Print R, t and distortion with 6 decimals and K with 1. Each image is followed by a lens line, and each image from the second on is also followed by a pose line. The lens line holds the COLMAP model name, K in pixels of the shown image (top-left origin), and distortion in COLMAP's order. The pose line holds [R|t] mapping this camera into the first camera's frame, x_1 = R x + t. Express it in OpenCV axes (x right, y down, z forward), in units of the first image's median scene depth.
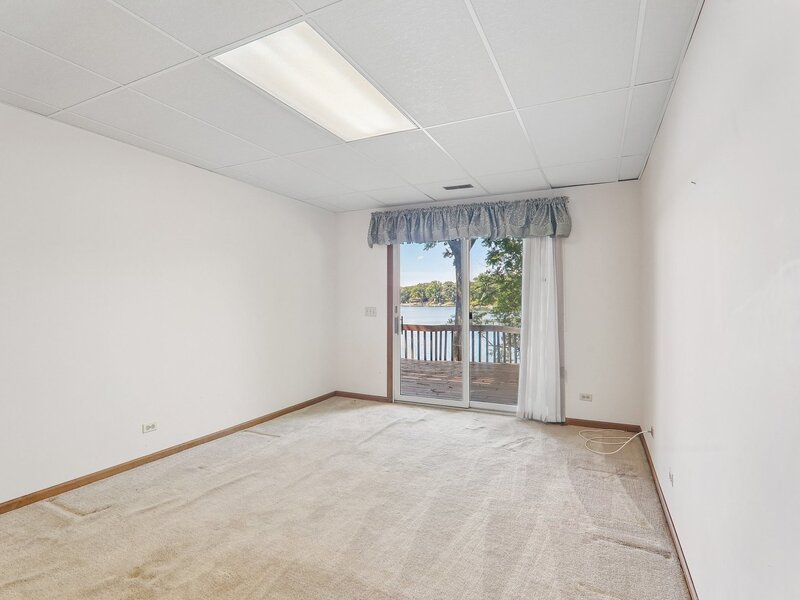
lens RADIAL K [[416.7, 0, 398.9], [0, 416.7, 299.9], [0, 0, 1]] dist [-0.014195, -0.000735]
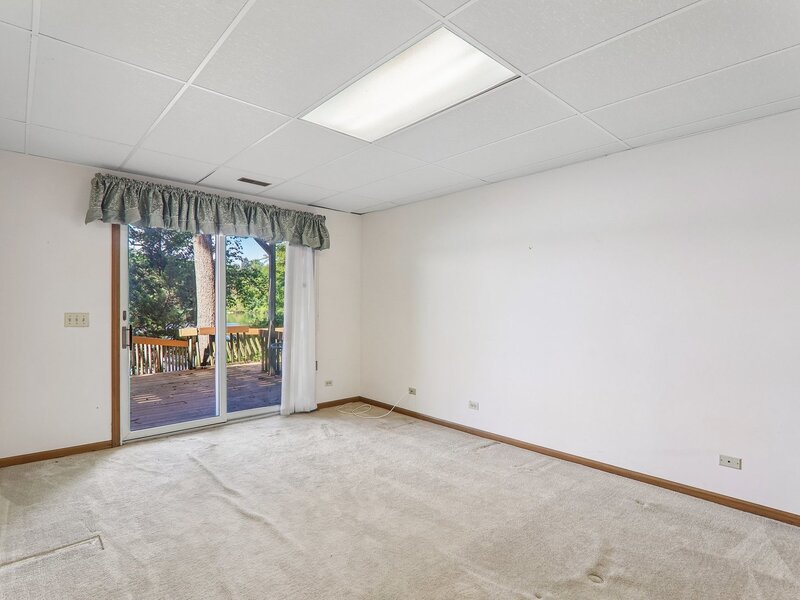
lens RADIAL K [[416.7, 0, 399.6], [0, 416.7, 304.8], [0, 0, 1]] dist [-0.014195, -0.000735]
pose [[0.364621, -0.000786, 0.931156, -0.610829], [-0.009338, 0.999946, 0.004501, -0.004125], [-0.931109, -0.010336, 0.364594, 0.358158]]
